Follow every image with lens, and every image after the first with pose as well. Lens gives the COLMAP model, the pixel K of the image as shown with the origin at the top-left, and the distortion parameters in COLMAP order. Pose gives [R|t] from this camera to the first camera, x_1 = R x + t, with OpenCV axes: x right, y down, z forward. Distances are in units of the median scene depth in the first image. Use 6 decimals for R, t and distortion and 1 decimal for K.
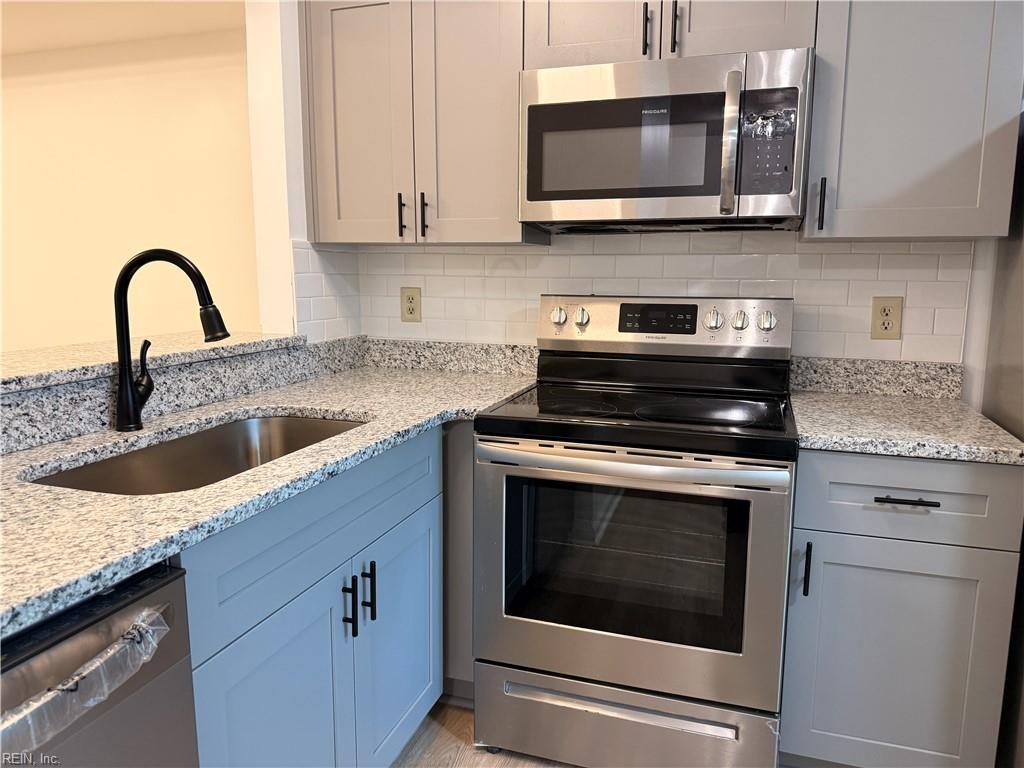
lens RADIAL K [[725.3, 0, 512.0], [0, 725.3, 384.0], [0, 0, 1]] dist [0.085819, -0.125374]
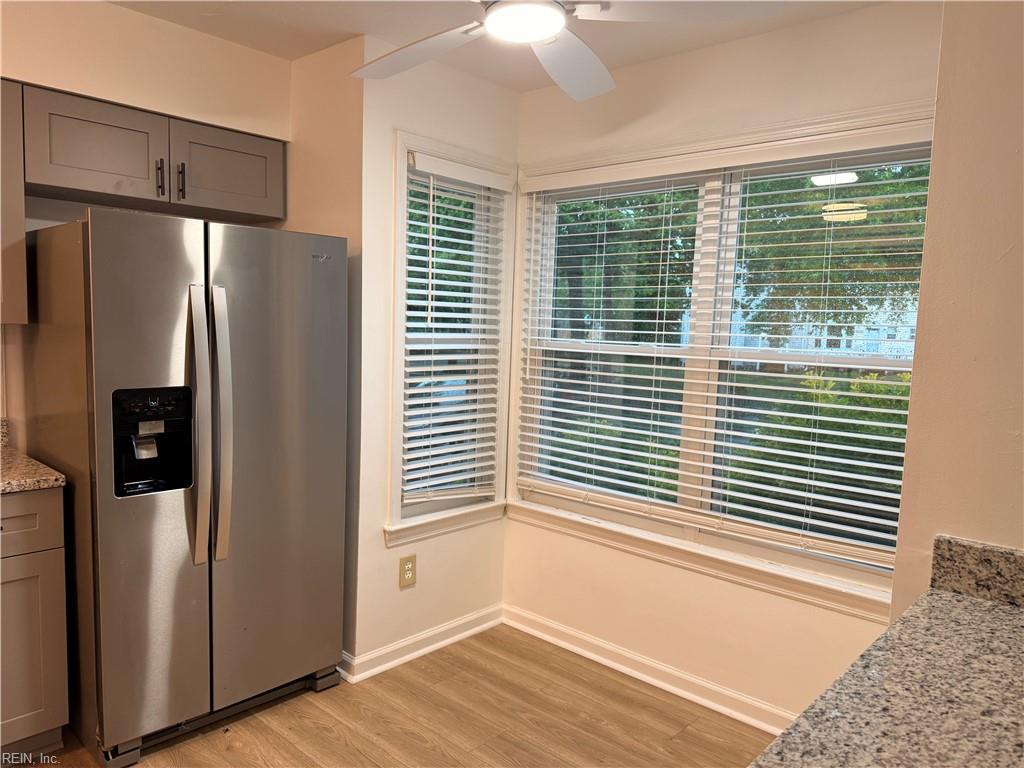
lens RADIAL K [[722.0, 0, 511.1], [0, 722.0, 389.0], [0, 0, 1]] dist [0.065242, -0.082866]
pose [[0.408566, -0.076154, 0.909546, -0.188634], [0.112065, 0.993159, 0.032815, -0.022340], [-0.905823, 0.088521, 0.414306, -0.338546]]
